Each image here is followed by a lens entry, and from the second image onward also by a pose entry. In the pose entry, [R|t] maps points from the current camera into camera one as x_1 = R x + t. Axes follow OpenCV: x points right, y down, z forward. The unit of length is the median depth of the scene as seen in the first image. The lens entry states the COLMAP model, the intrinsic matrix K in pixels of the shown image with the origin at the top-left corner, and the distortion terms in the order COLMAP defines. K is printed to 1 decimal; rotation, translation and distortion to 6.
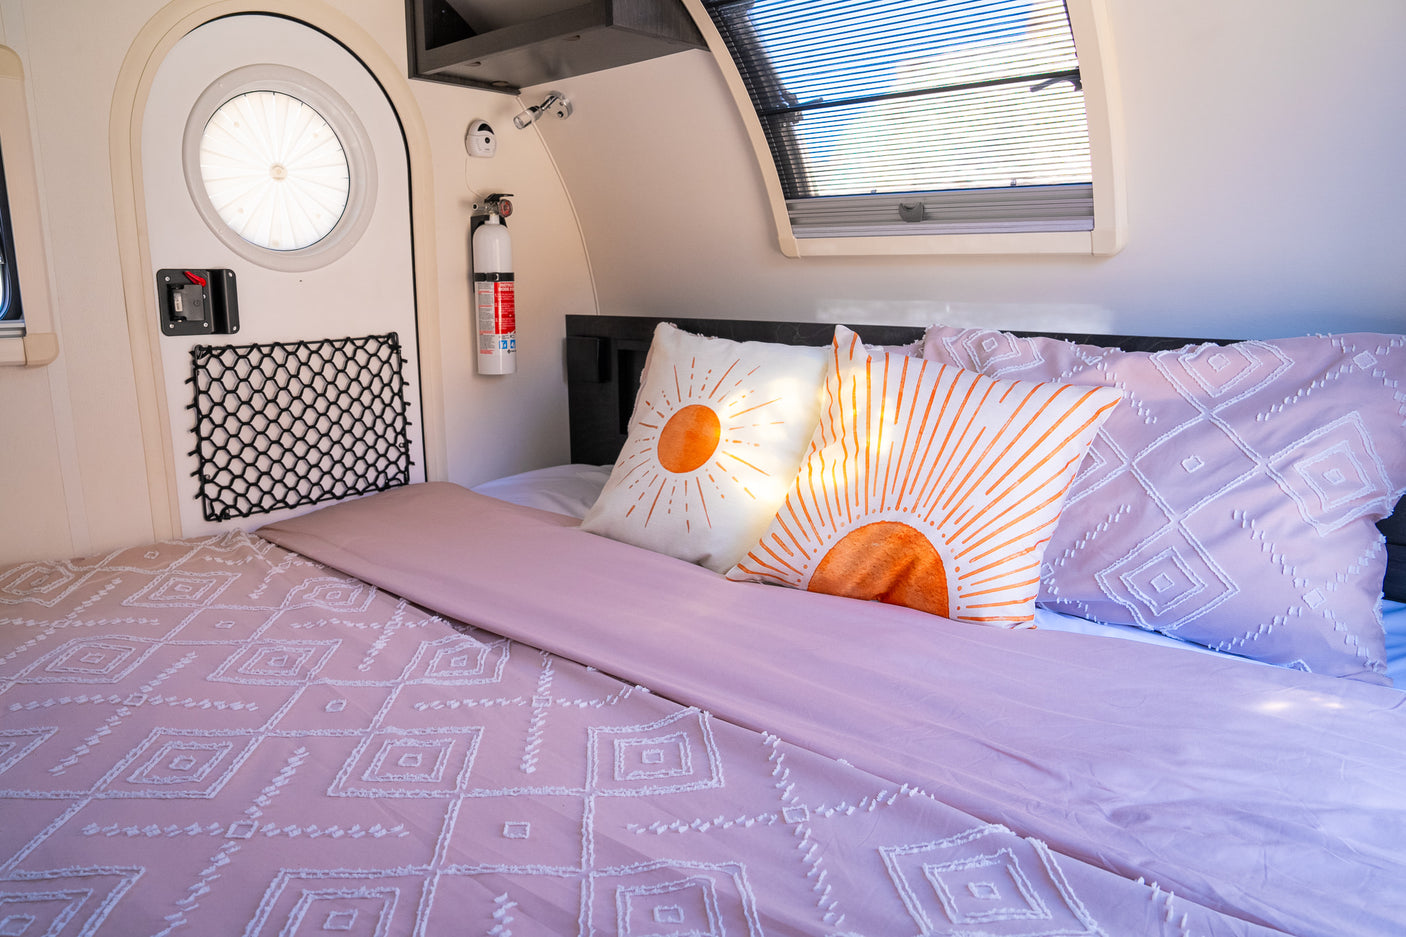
lens RADIAL K [[946.7, 0, 703.9], [0, 946.7, 446.7], [0, 0, 1]] dist [-0.068167, 0.000720]
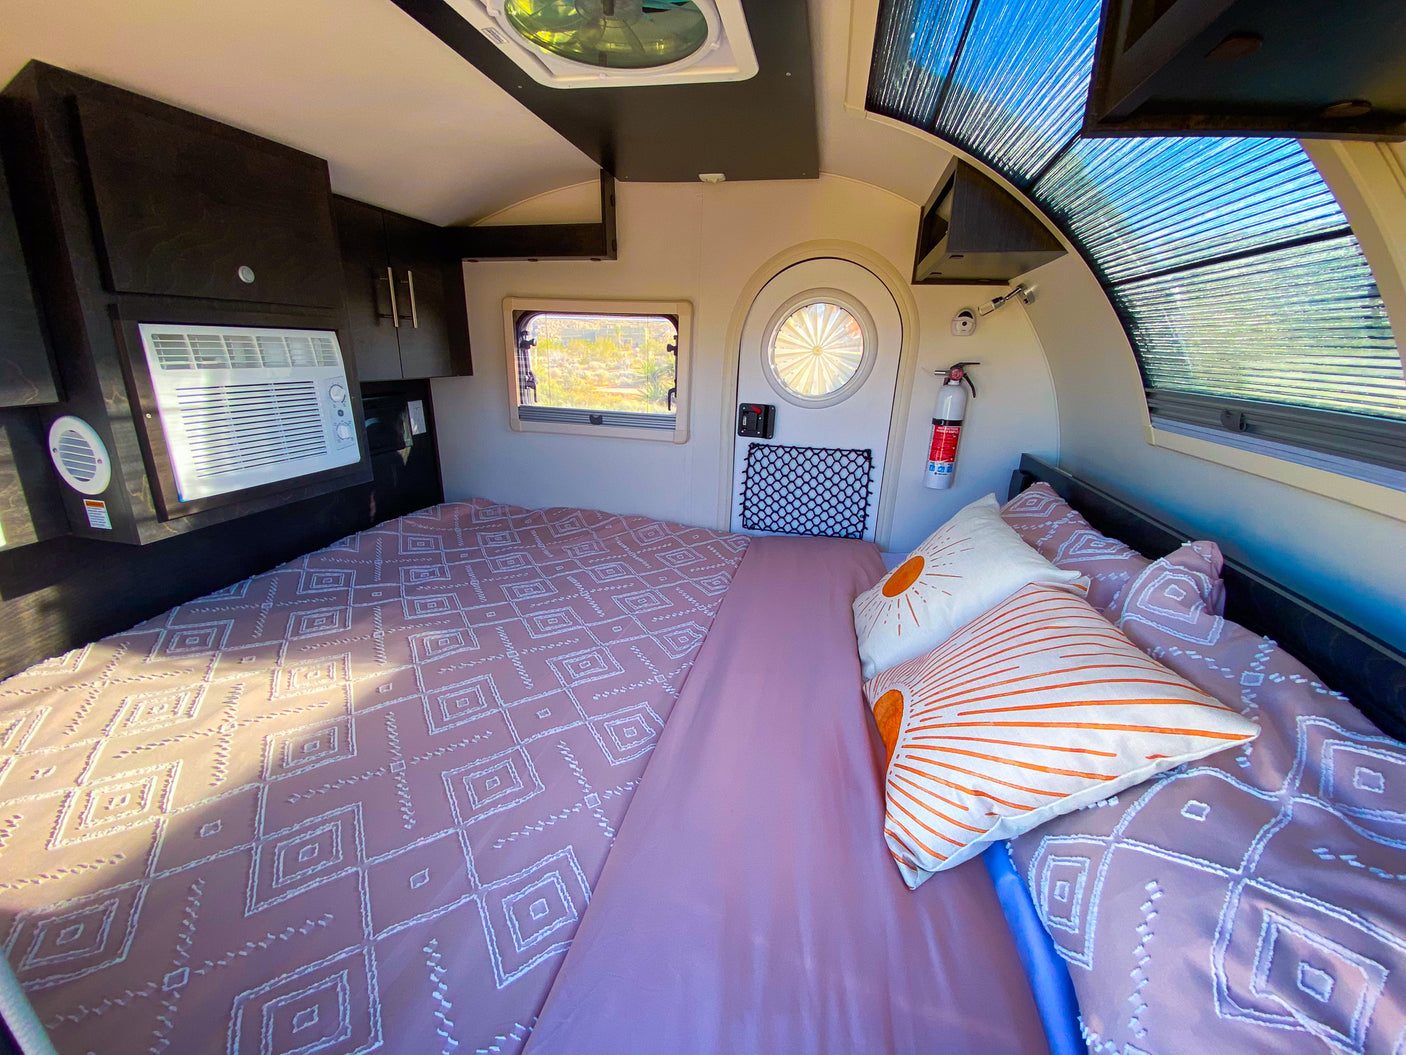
lens RADIAL K [[568.4, 0, 696.6], [0, 568.4, 524.7], [0, 0, 1]] dist [-0.001174, -0.000154]
pose [[0.449235, 0.279291, -0.848637, 0.471665], [-0.186255, 0.958287, 0.216782, -0.175316], [0.873783, 0.060677, 0.482516, 0.297799]]
